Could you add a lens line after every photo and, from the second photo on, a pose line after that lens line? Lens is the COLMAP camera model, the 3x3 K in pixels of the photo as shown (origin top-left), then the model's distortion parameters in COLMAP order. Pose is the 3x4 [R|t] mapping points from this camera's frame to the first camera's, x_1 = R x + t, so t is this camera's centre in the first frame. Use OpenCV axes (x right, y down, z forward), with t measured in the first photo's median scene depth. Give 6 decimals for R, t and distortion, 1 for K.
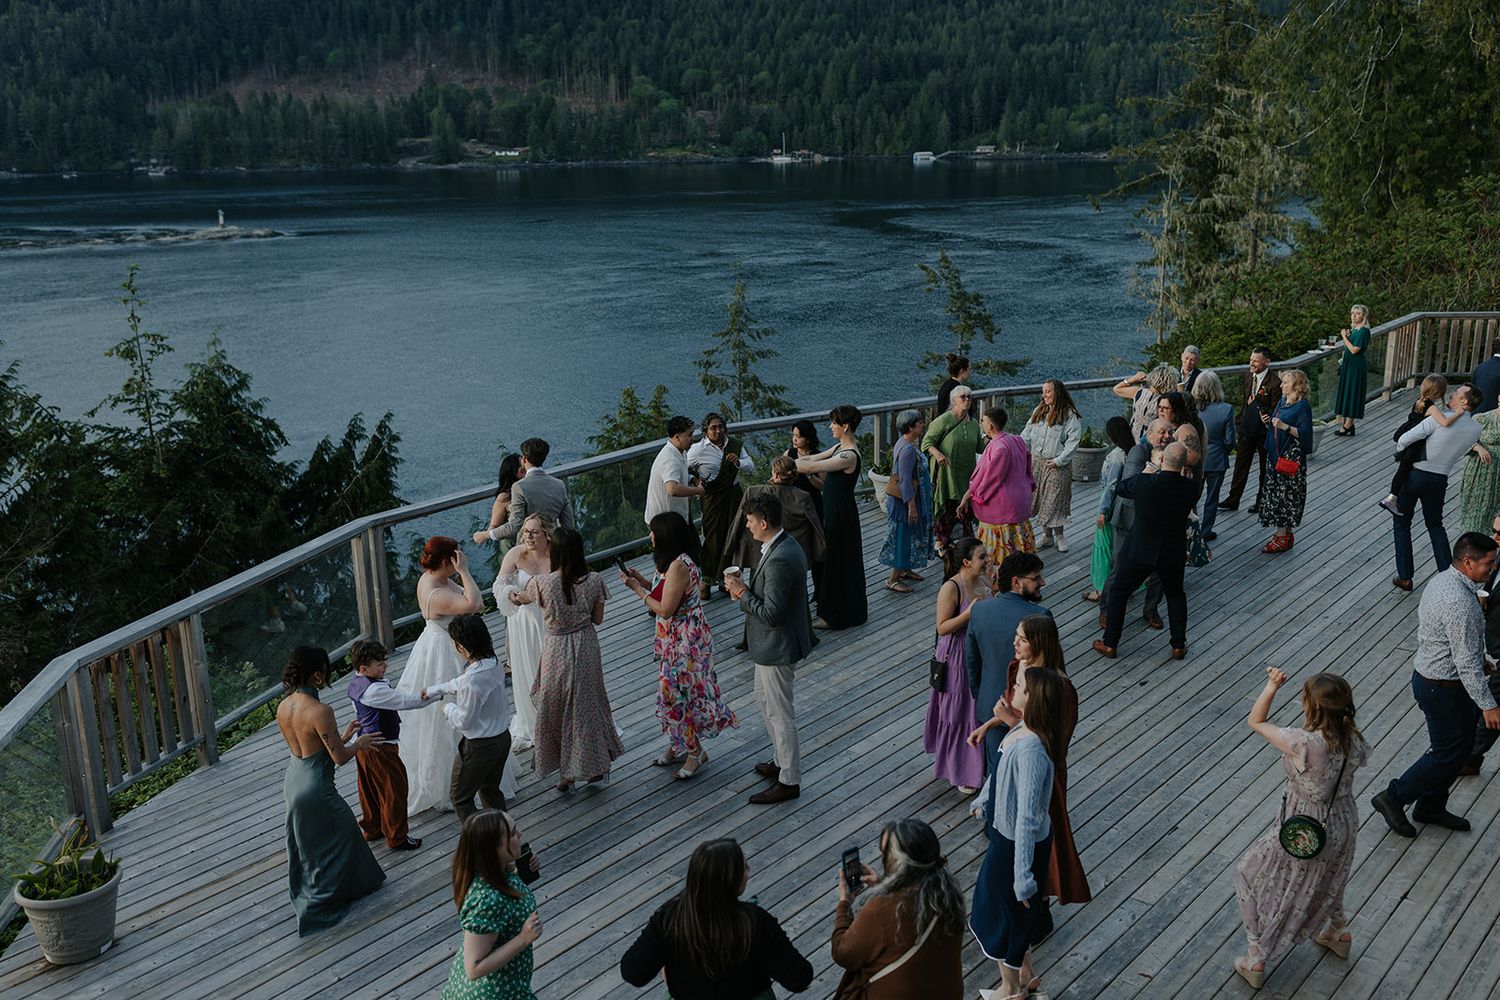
lens RADIAL K [[1424.9, 0, 717.5], [0, 1424.9, 530.7], [0, 0, 1]] dist [-0.006636, 0.000000]
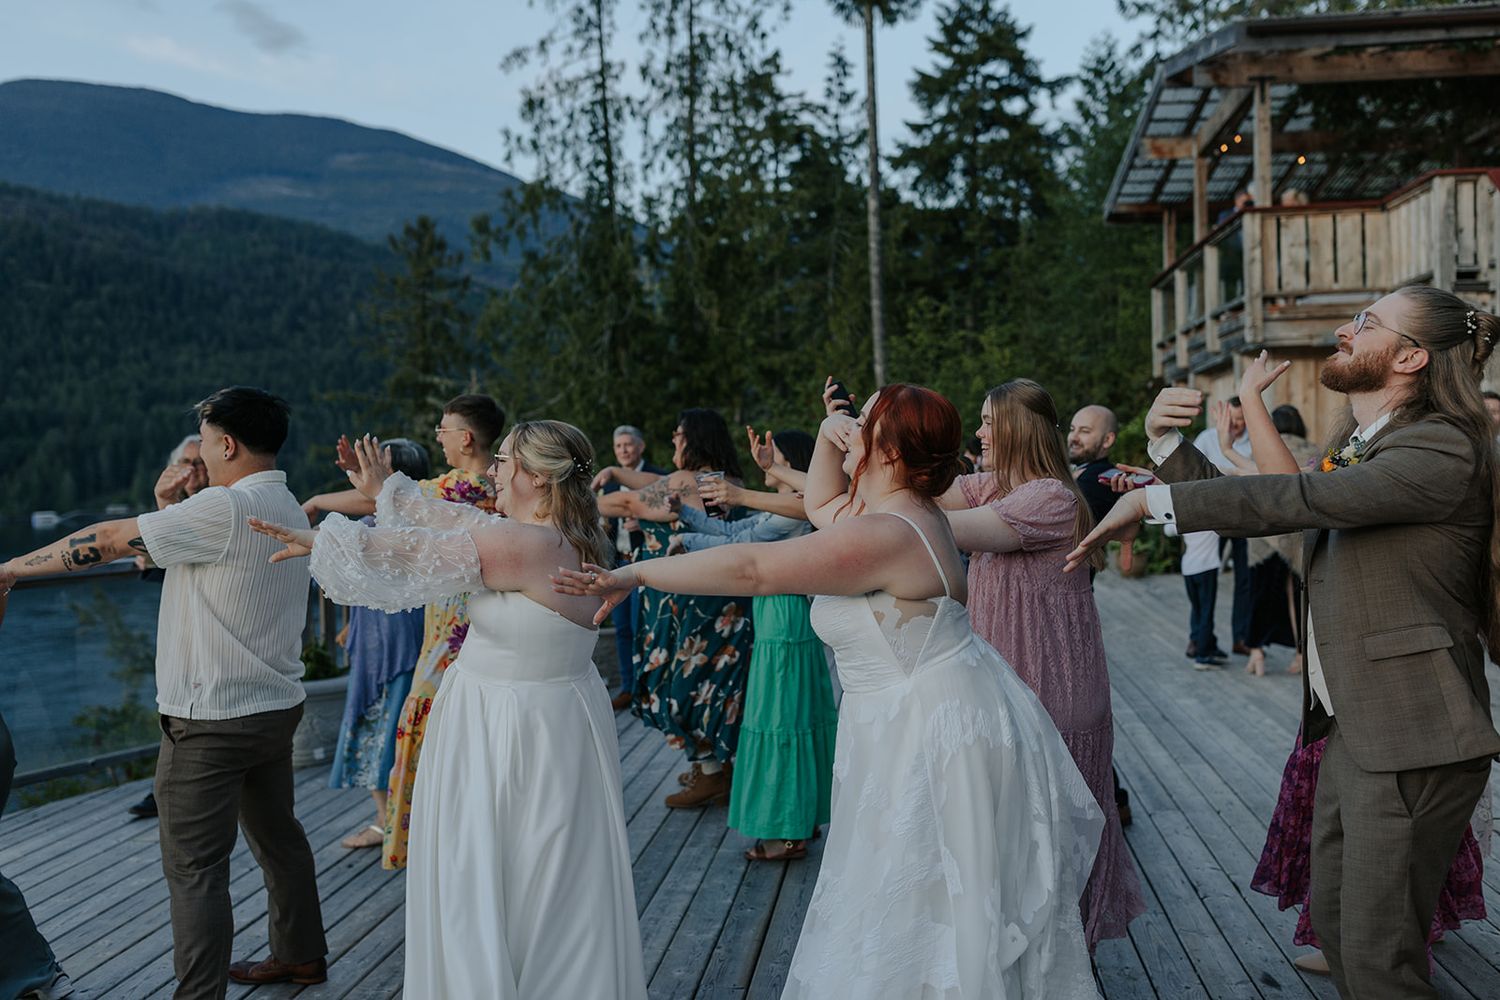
lens RADIAL K [[1424.9, 0, 760.2], [0, 1424.9, 506.5], [0, 0, 1]] dist [-0.006636, 0.000000]
pose [[0.819842, -0.008431, 0.572527, -0.006253], [0.161663, 0.962620, -0.217321, 0.009156], [-0.549294, 0.270725, 0.790559, 0.148703]]
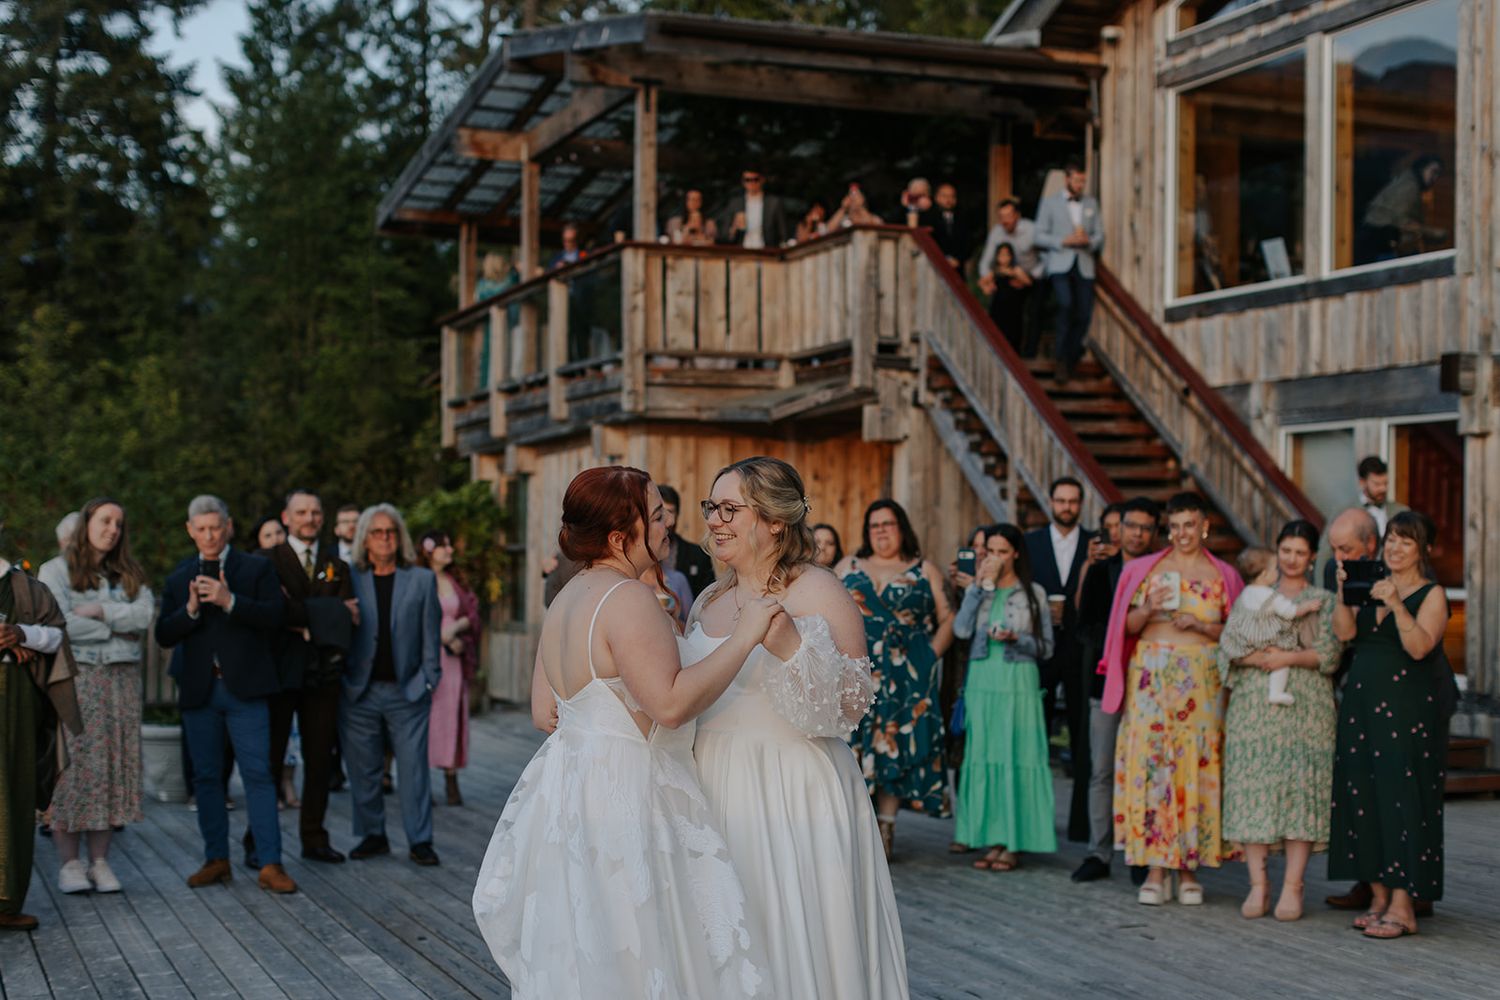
lens RADIAL K [[2151.2, 0, 743.1], [0, 2151.2, 507.5], [0, 0, 1]] dist [0.003445, 0.000000]
pose [[0.444577, 0.047126, 0.894500, -0.056192], [0.238460, 0.956352, -0.168902, 0.007071], [-0.863417, 0.288393, 0.413934, 0.160637]]
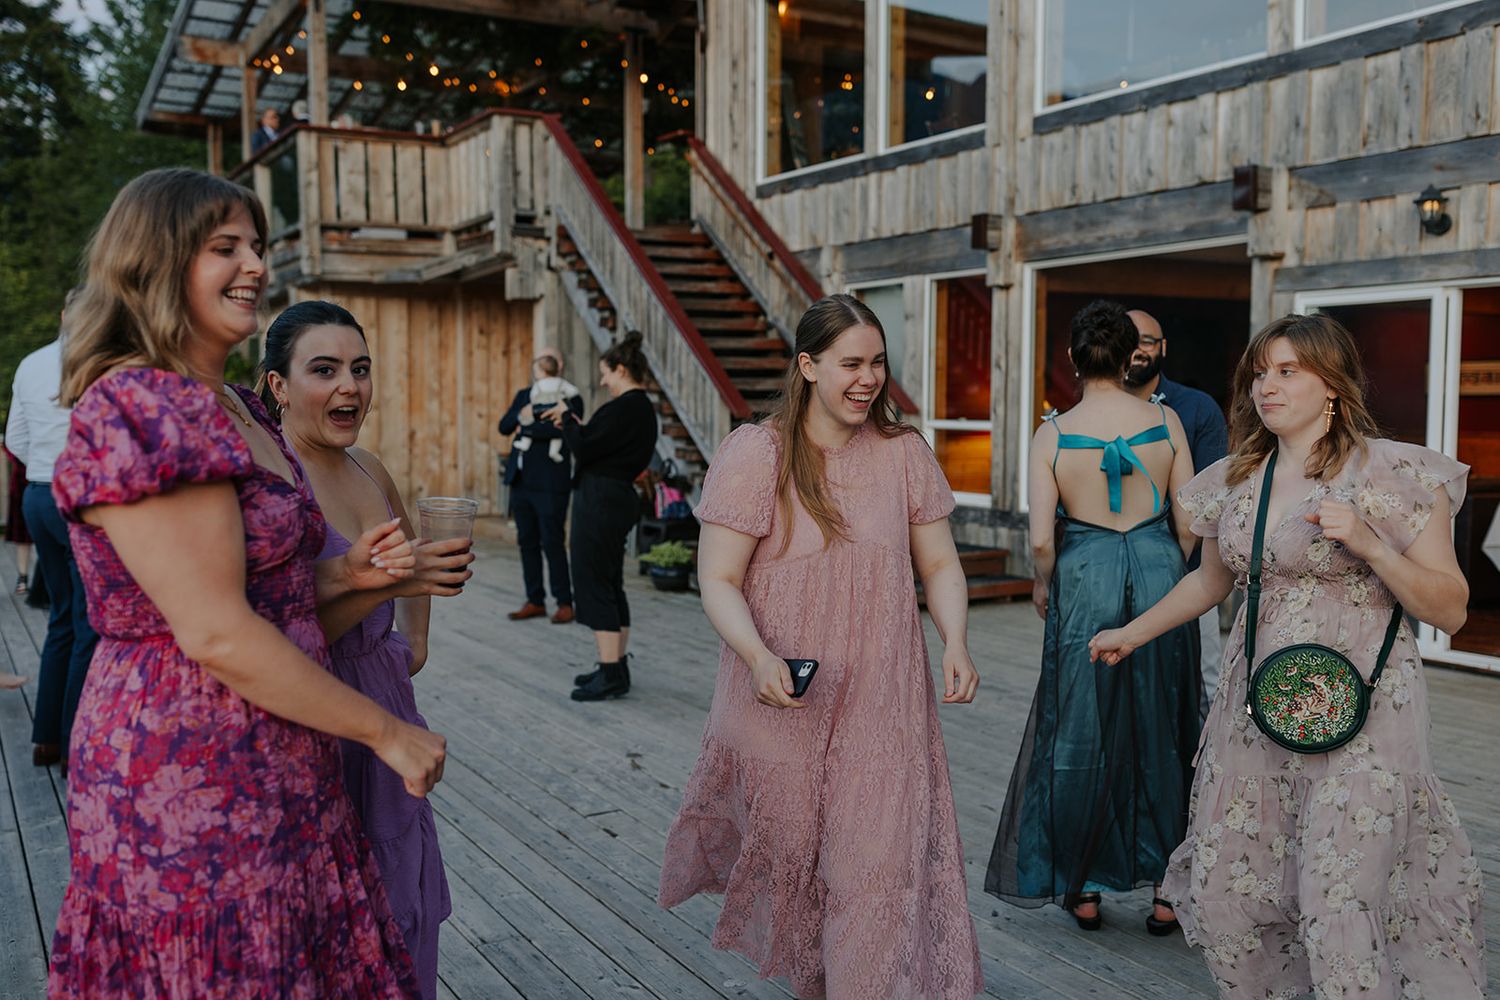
lens RADIAL K [[1424.9, 0, 746.2], [0, 1424.9, 501.5], [0, 0, 1]] dist [-0.006636, 0.000000]
pose [[0.321737, -0.045223, 0.945748, 0.015579], [0.263675, 0.963625, -0.043622, 0.003881], [-0.909374, 0.263405, 0.321958, 0.165651]]
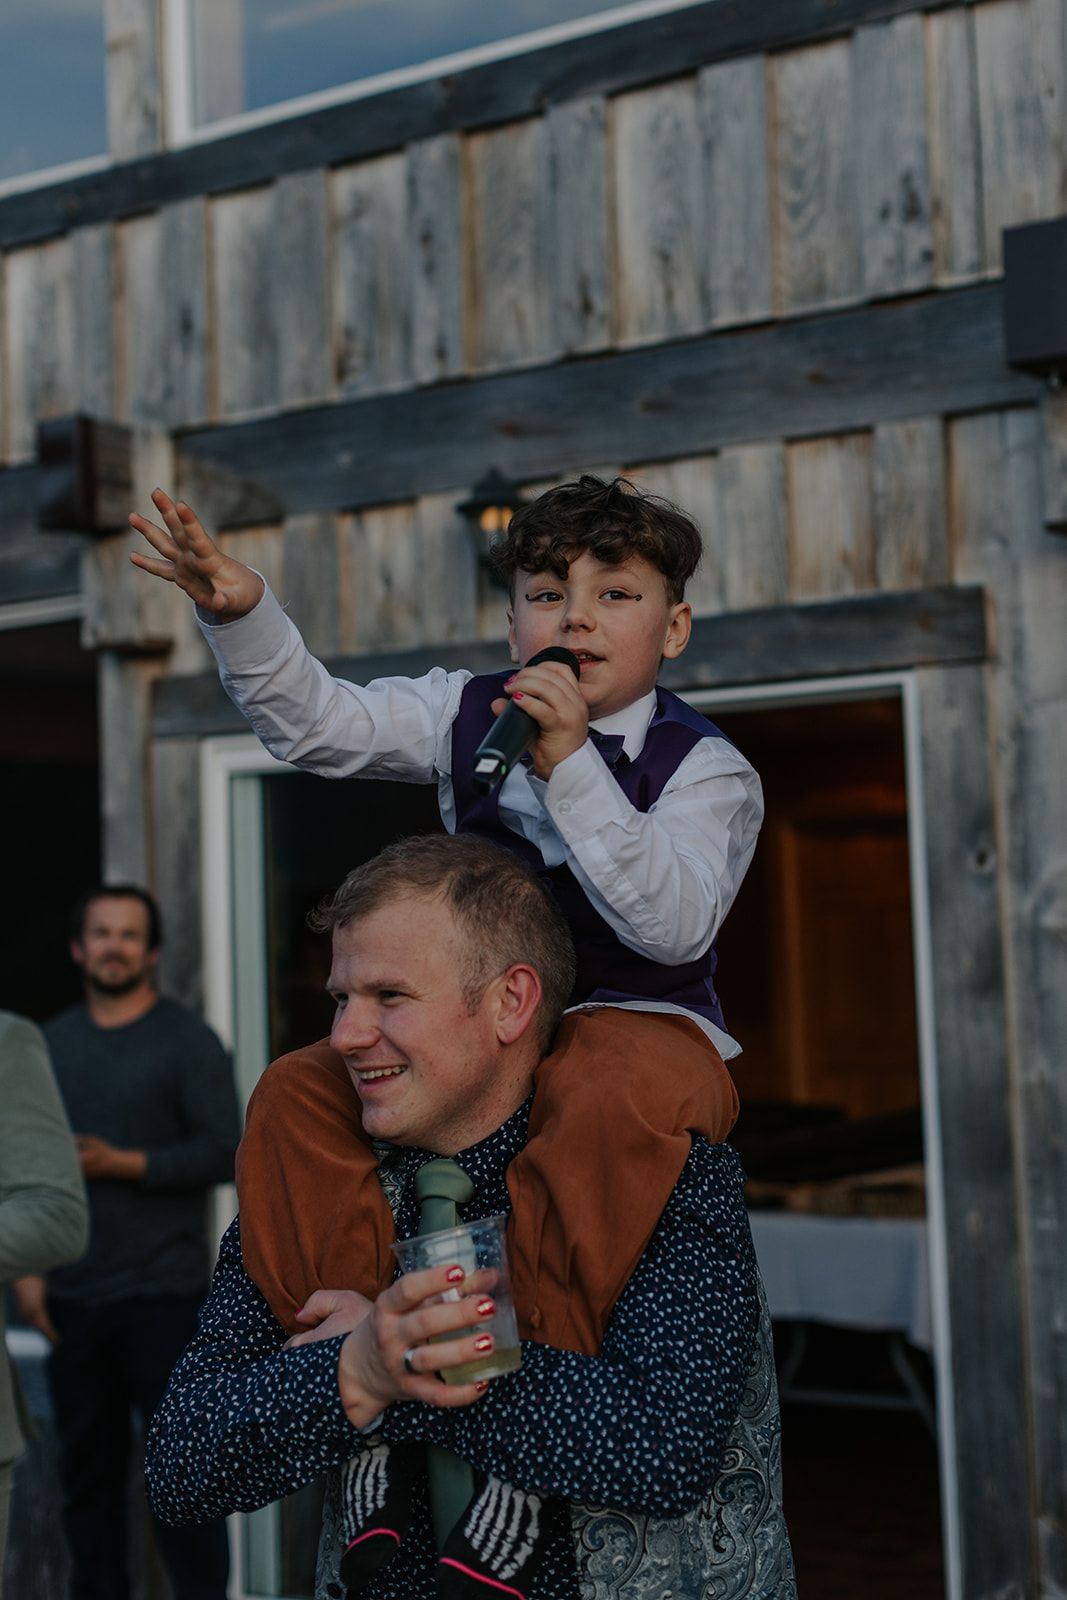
lens RADIAL K [[2485.0, 0, 570.8], [0, 2485.0, 763.2], [0, 0, 1]] dist [-0.000679, 0.000000]
pose [[-0.131524, 0.095678, 0.986685, 0.075484], [0.320344, 0.946032, -0.049034, 0.002301], [-0.938127, 0.309629, -0.155076, 0.157114]]
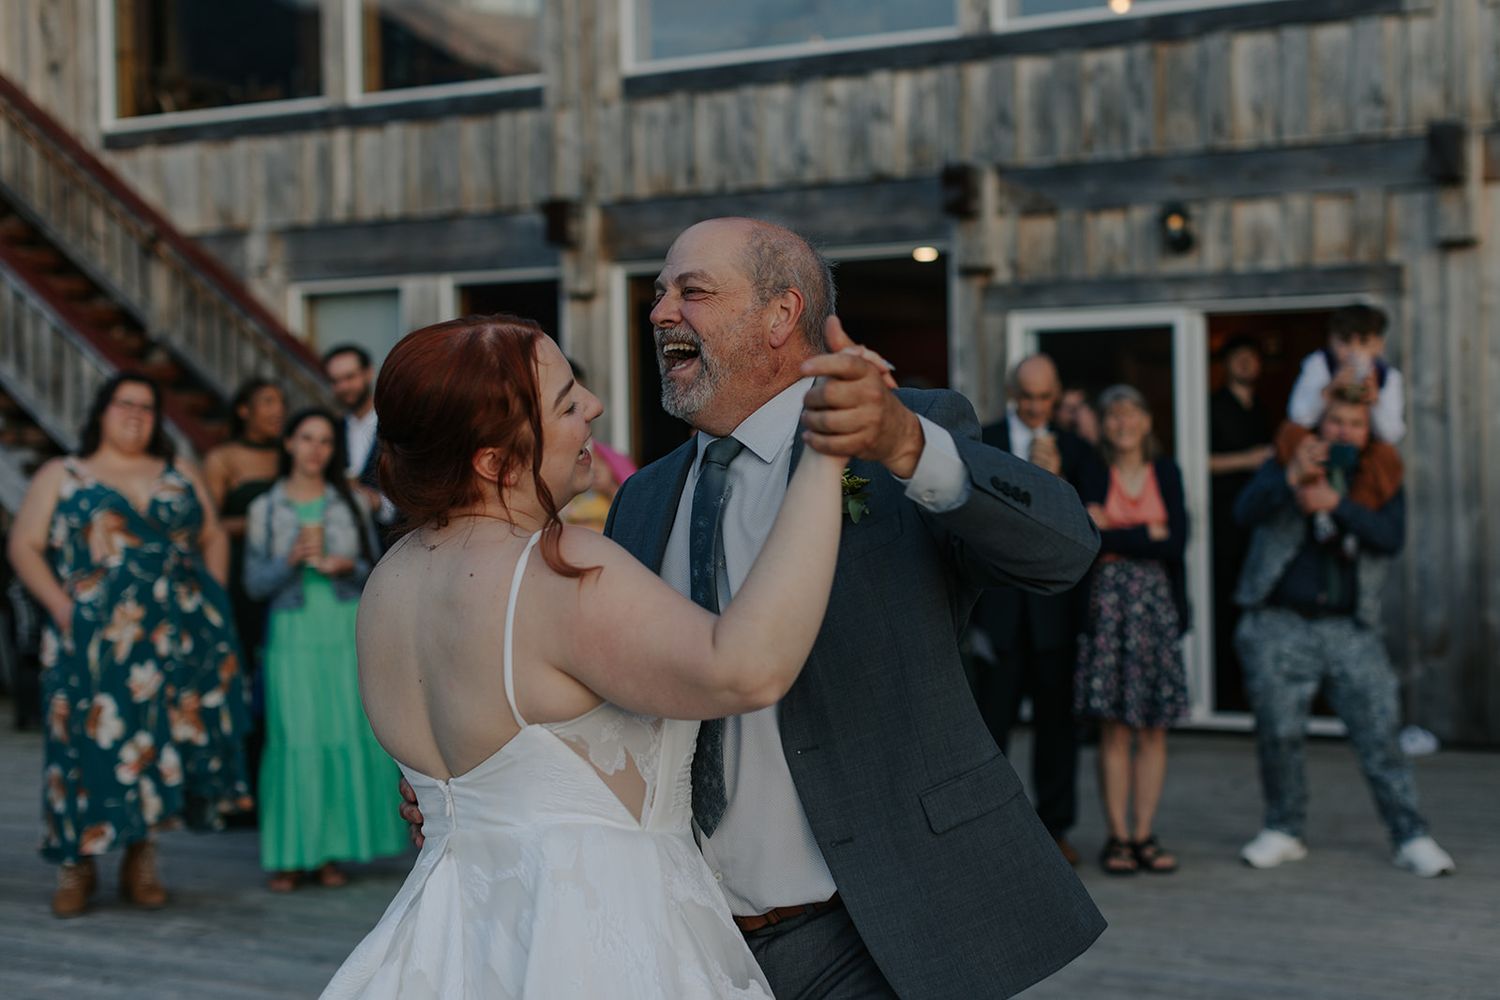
lens RADIAL K [[2329.7, 0, 749.8], [0, 2329.7, 501.9], [0, 0, 1]] dist [-0.000679, 0.000000]
pose [[-0.203175, -0.003202, 0.979137, -0.026708], [0.303841, 0.950423, 0.066156, -0.014281], [-0.930806, 0.310944, -0.192130, 0.226087]]
